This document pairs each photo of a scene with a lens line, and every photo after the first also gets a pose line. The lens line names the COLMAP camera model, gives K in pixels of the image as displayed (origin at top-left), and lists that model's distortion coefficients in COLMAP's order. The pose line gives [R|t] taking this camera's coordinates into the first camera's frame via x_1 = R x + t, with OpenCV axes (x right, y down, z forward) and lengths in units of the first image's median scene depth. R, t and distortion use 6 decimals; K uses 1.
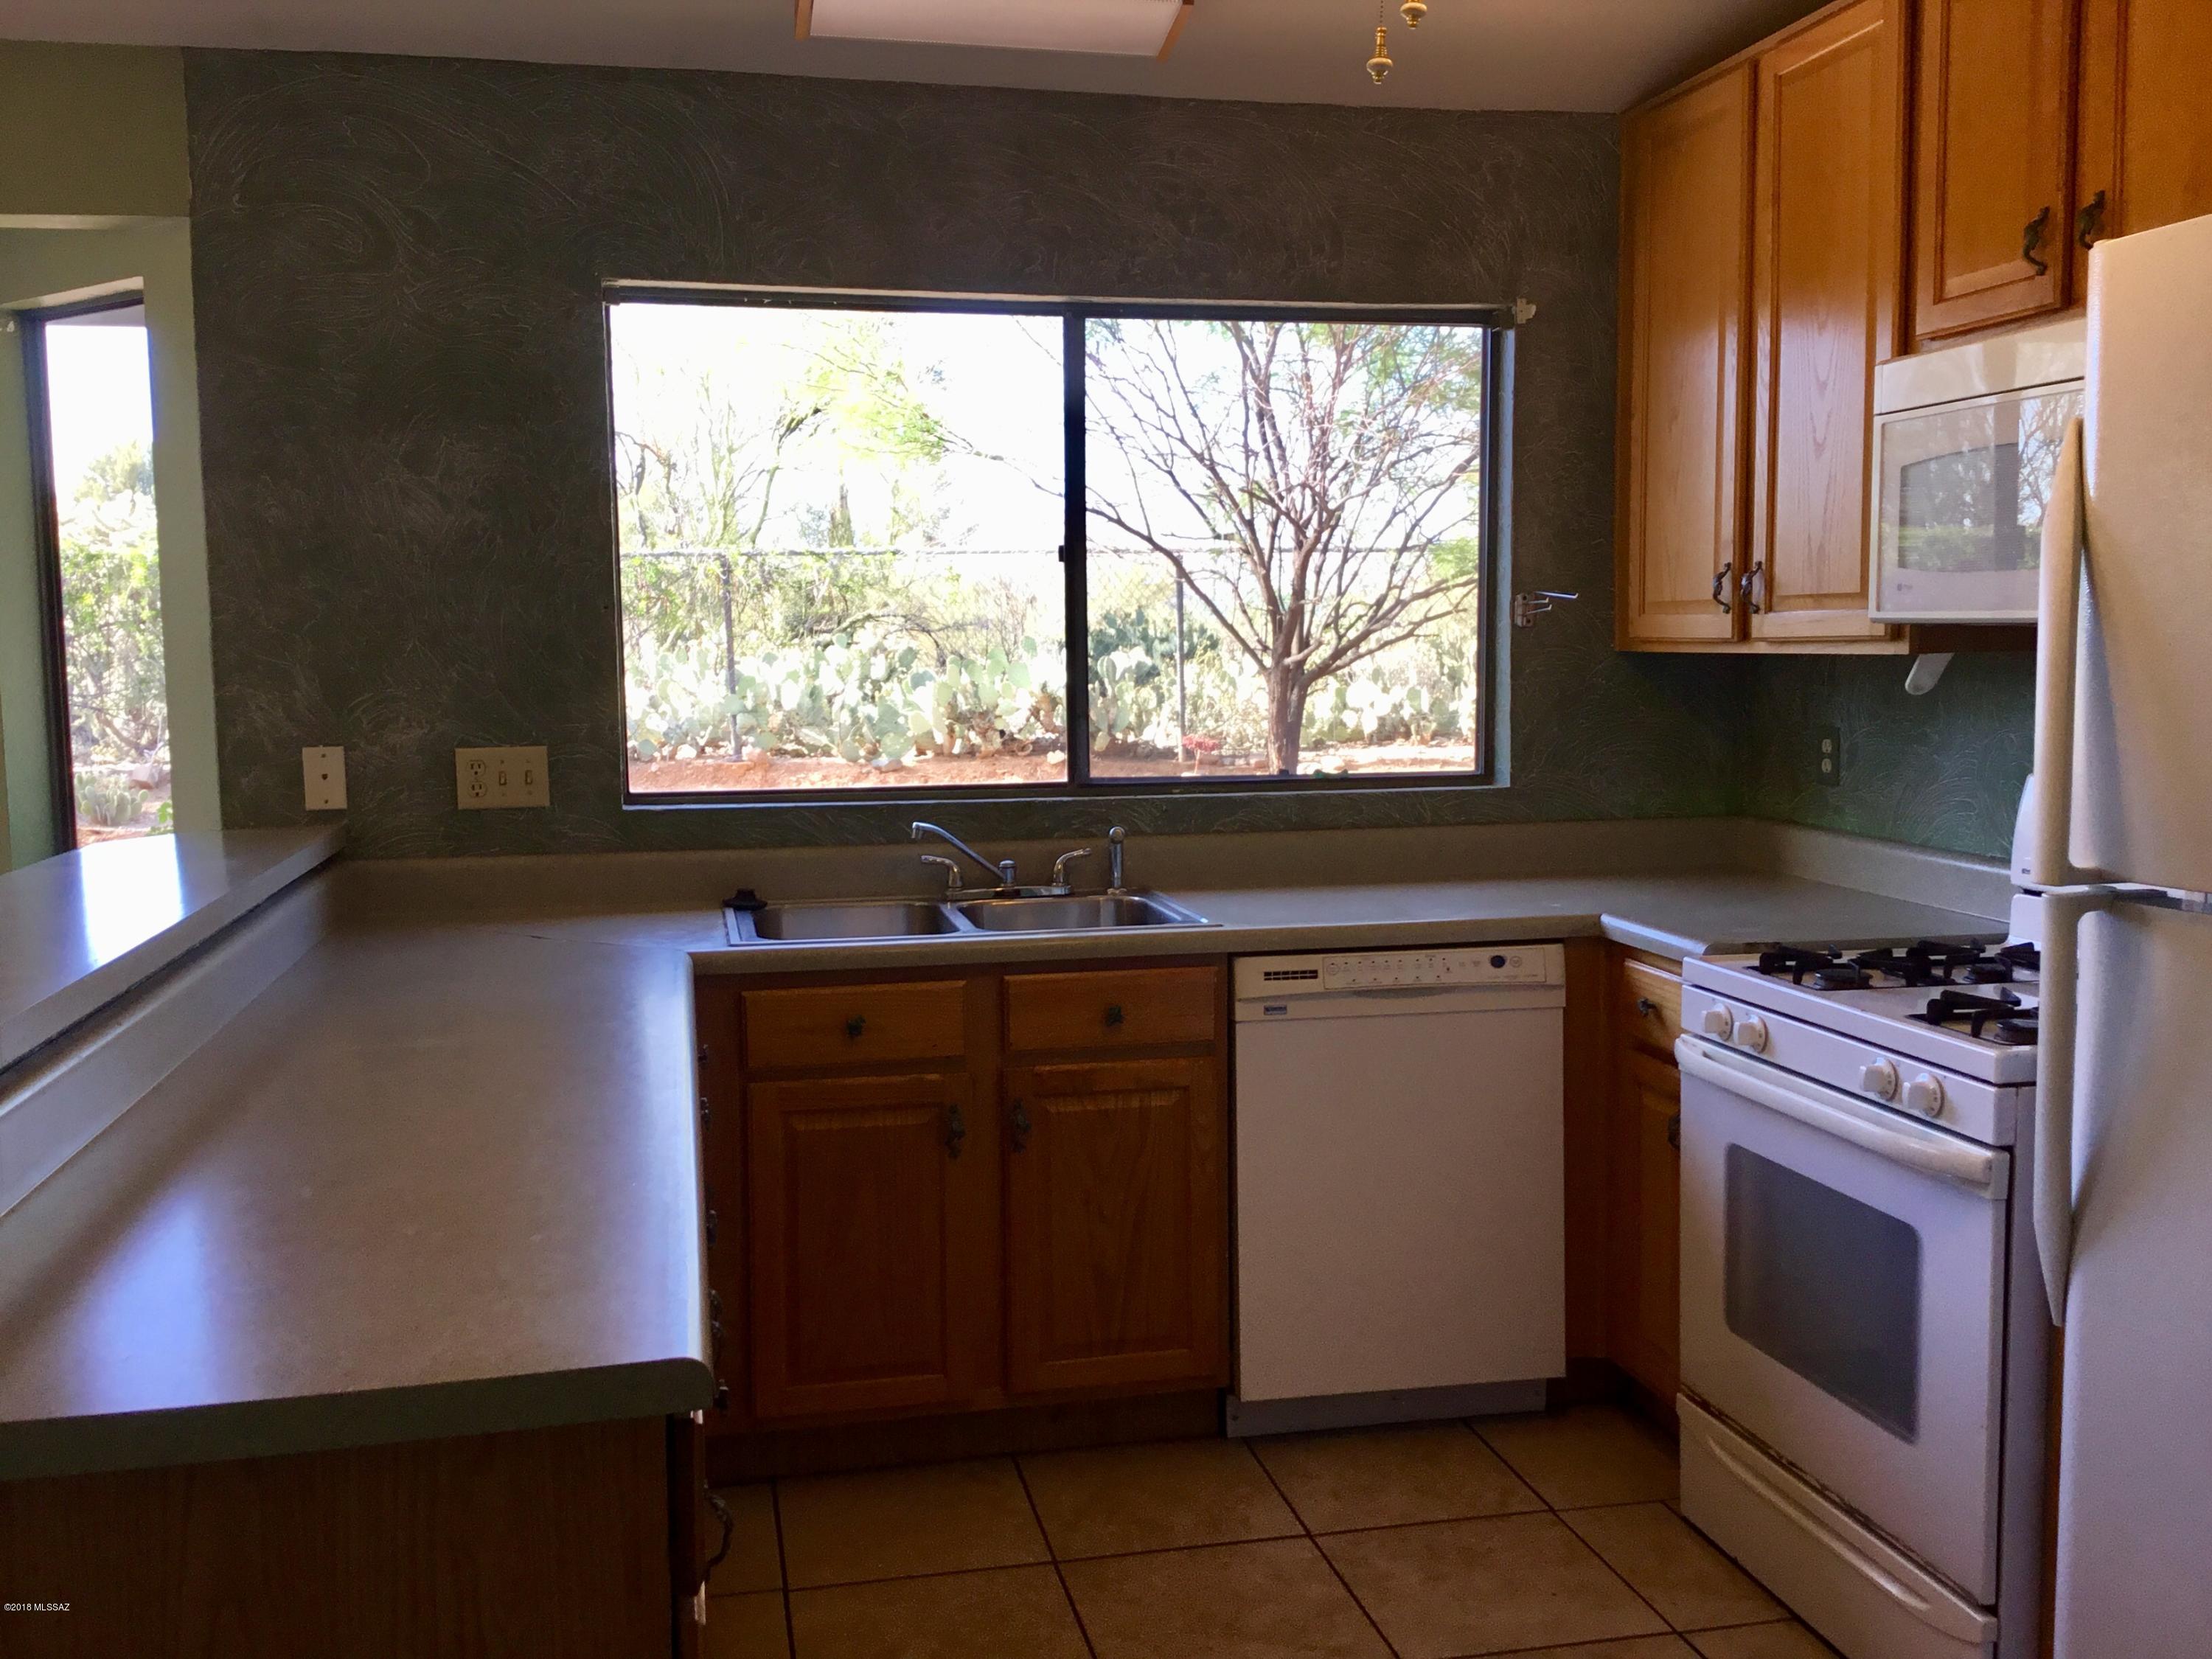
lens RADIAL K [[1997.2, 0, 1092.6], [0, 1997.2, 829.2], [0, 0, 1]] dist [0.117461, -0.214619]
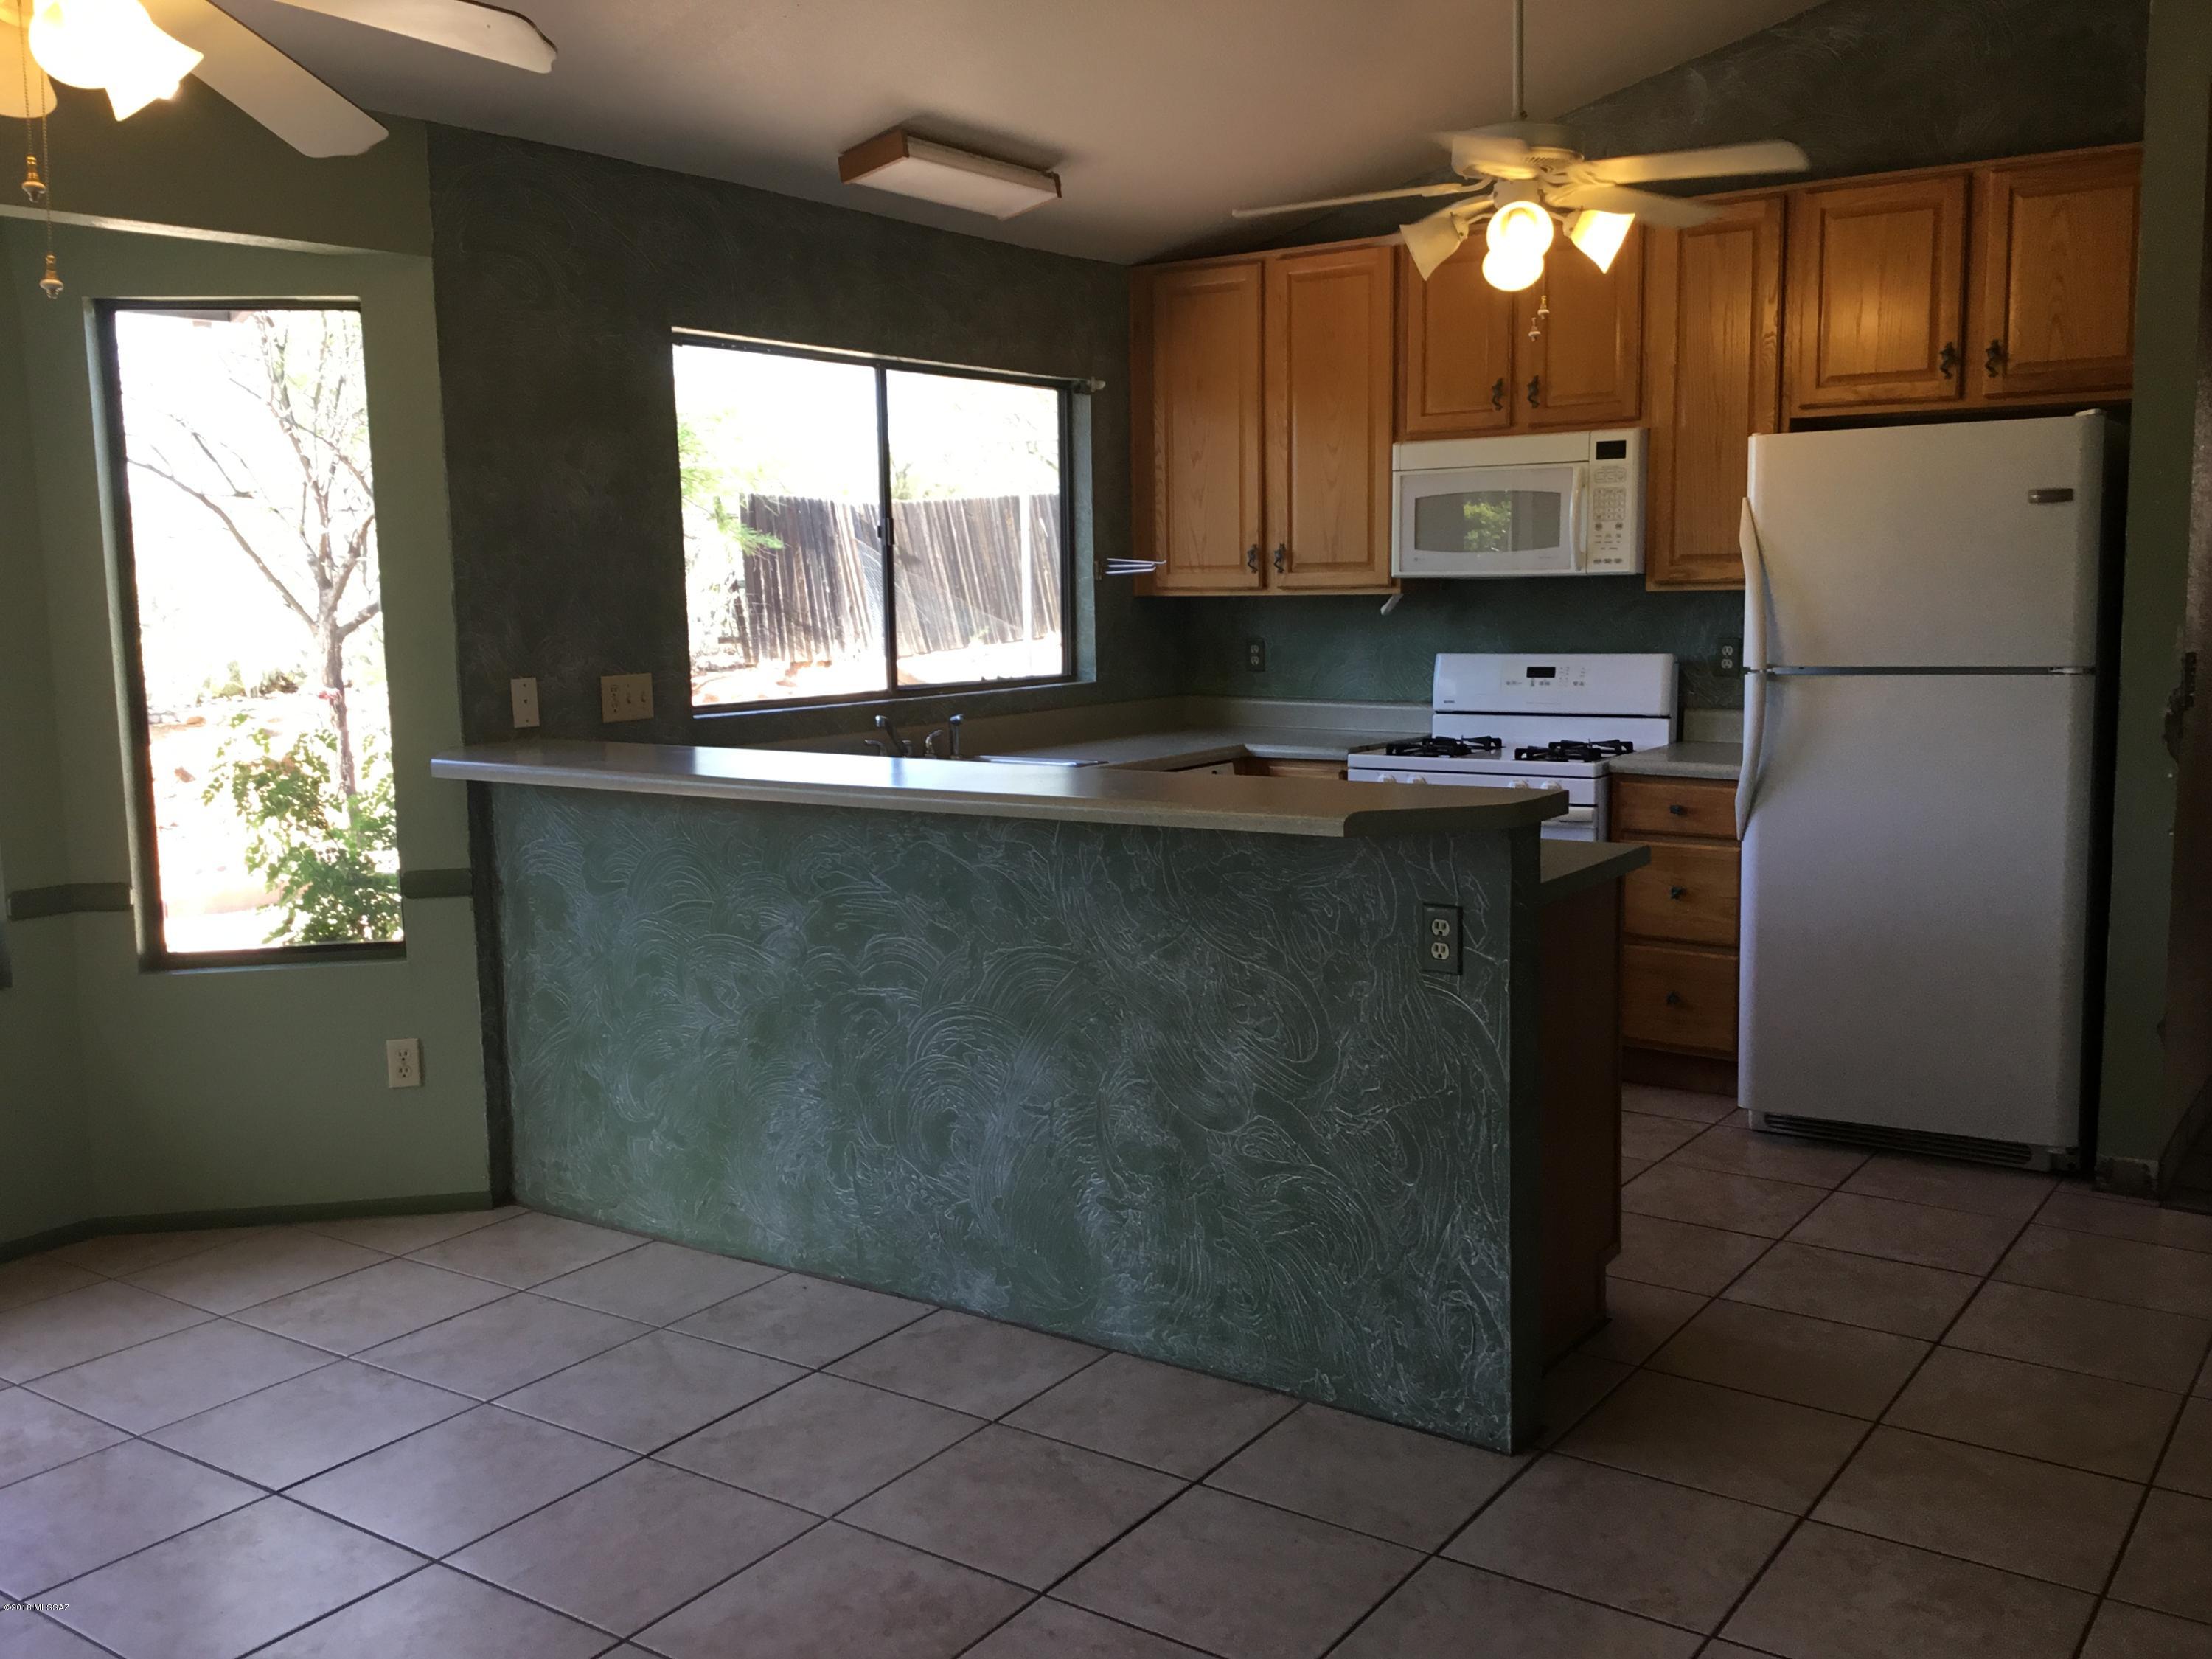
lens RADIAL K [[1997.2, 0, 1109.5], [0, 1997.2, 824.8], [0, 0, 1]] dist [0.117461, -0.214619]
pose [[0.724859, -0.088456, 0.683195, -0.975890], [0.073152, 0.995998, 0.051342, 0.013089], [-0.685002, 0.012761, 0.728429, -0.183478]]
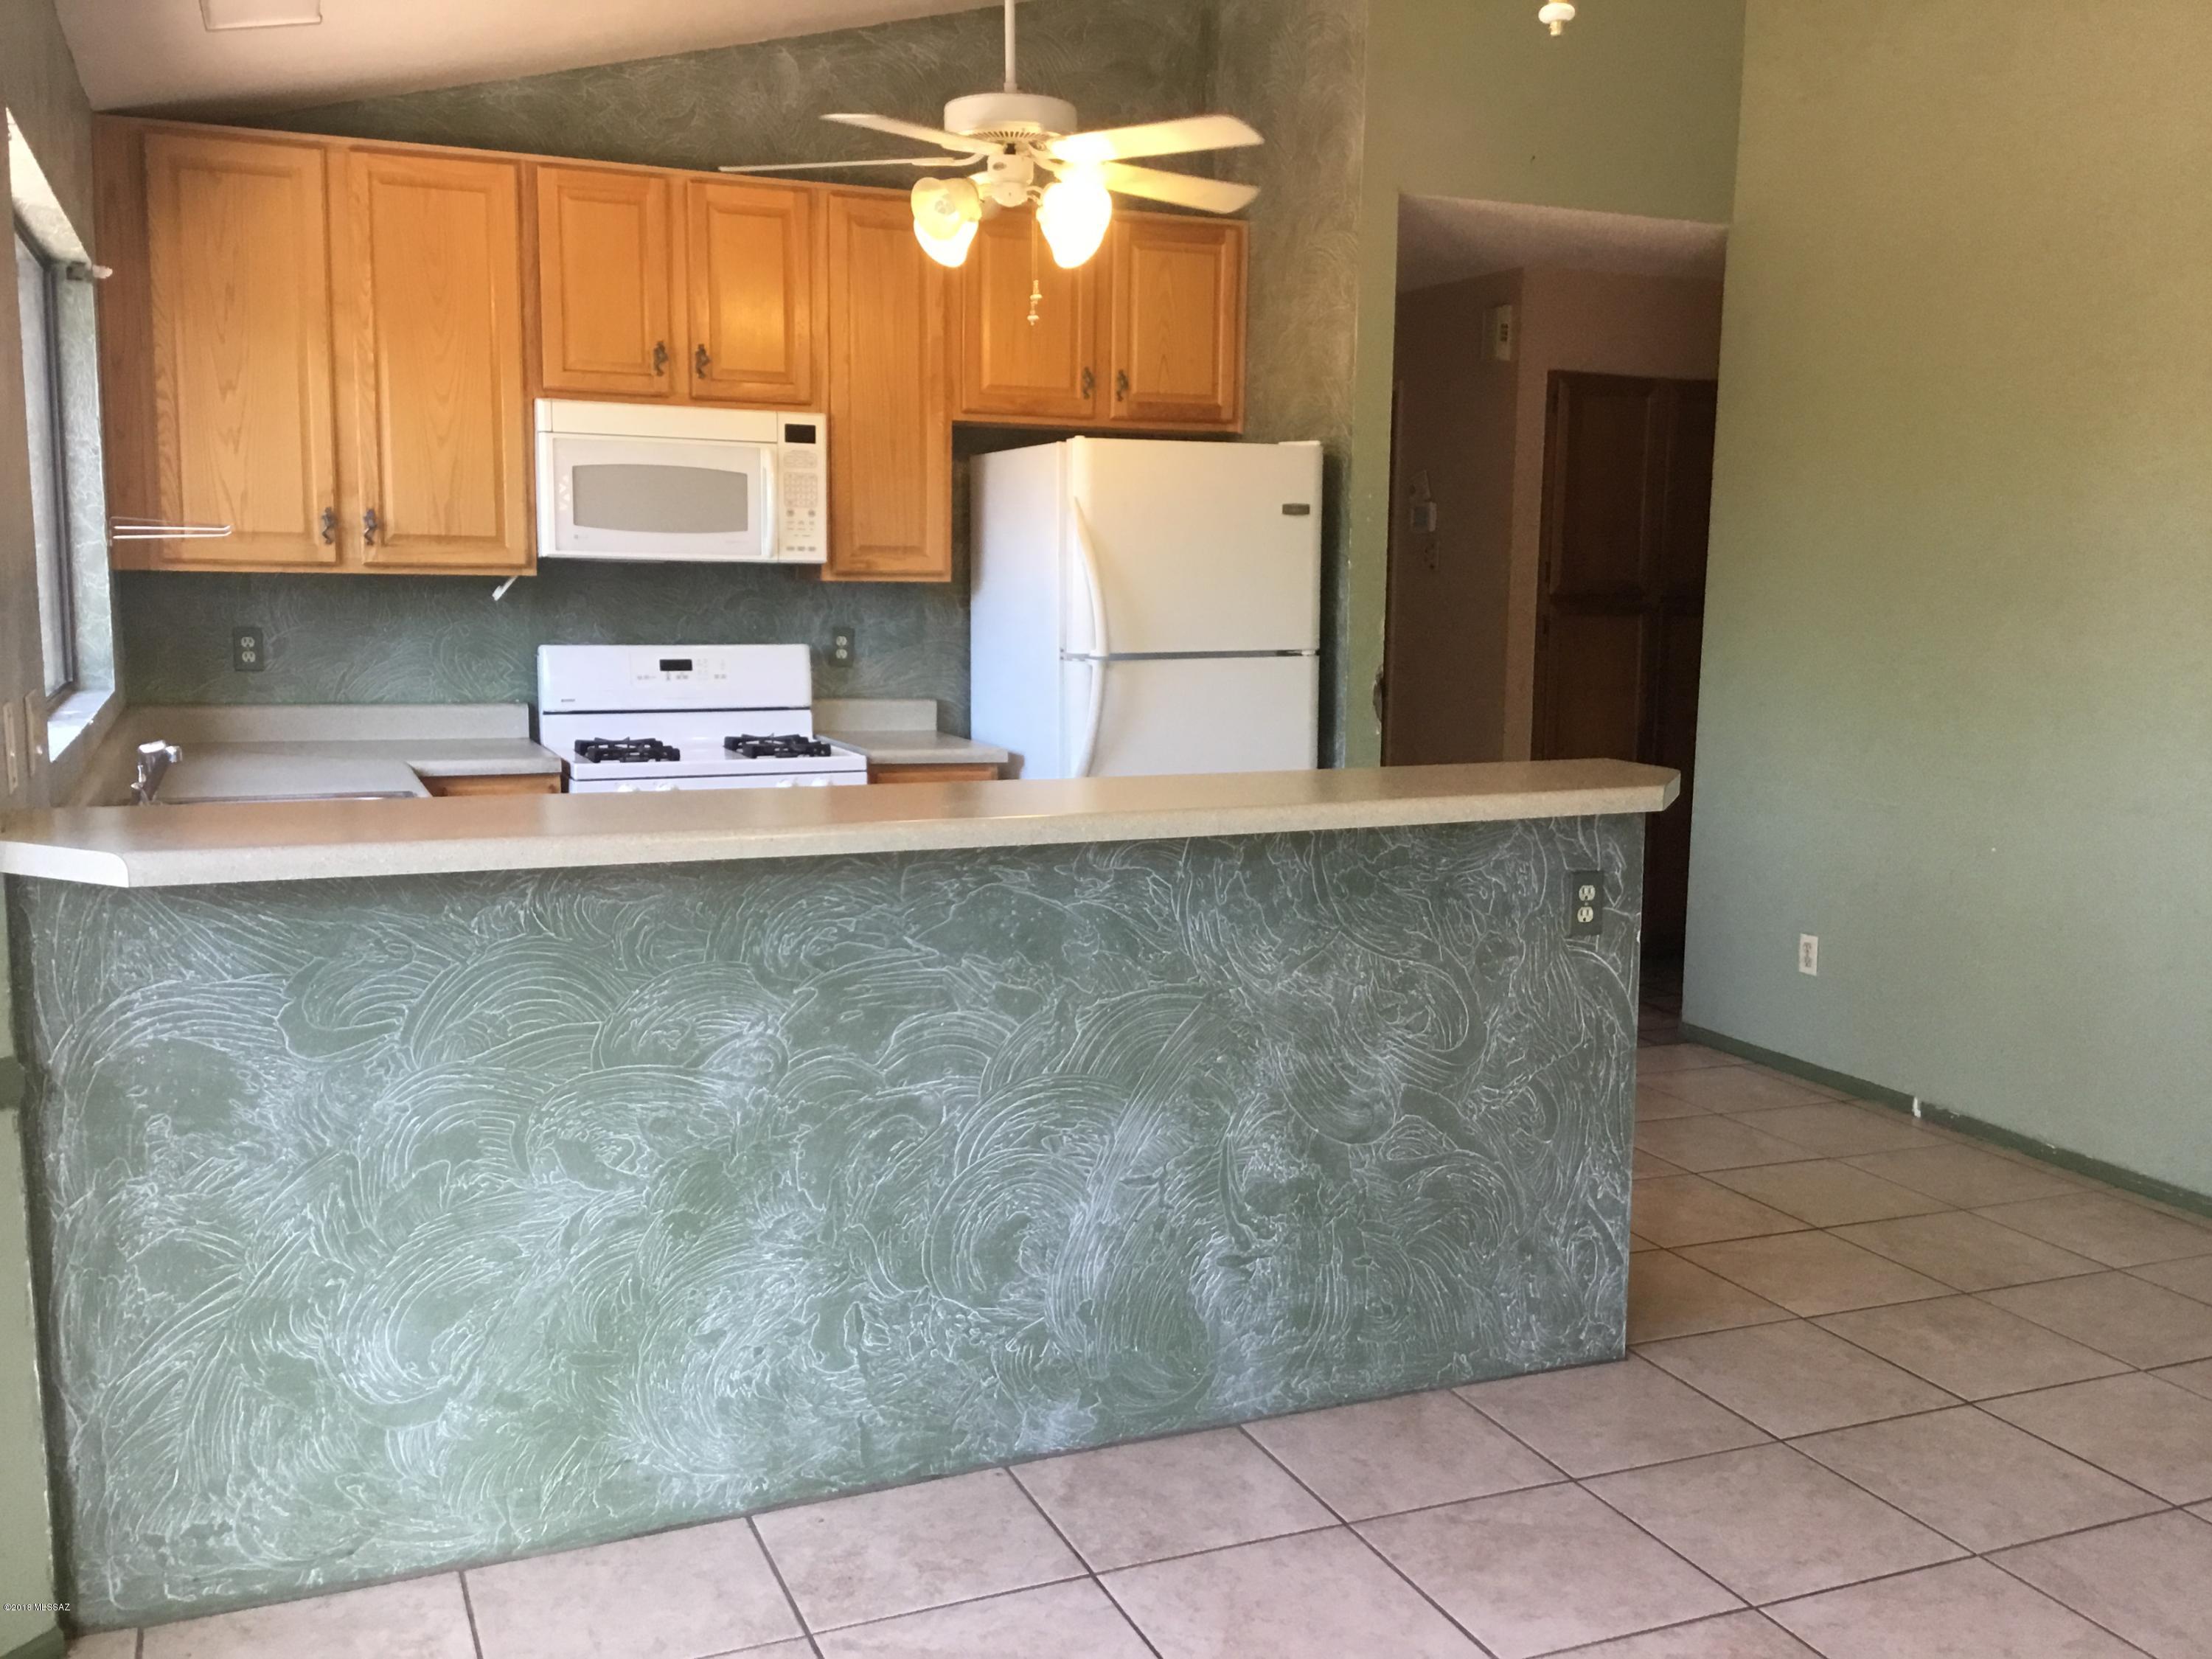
lens RADIAL K [[1997.2, 0, 1116.1], [0, 1997.2, 819.2], [0, 0, 1]] dist [0.117461, -0.214619]
pose [[-0.206265, -0.117837, 0.971375, -1.140662], [0.079261, 0.987448, 0.136617, -0.066744], [-0.975281, 0.105171, -0.194336, 0.749737]]
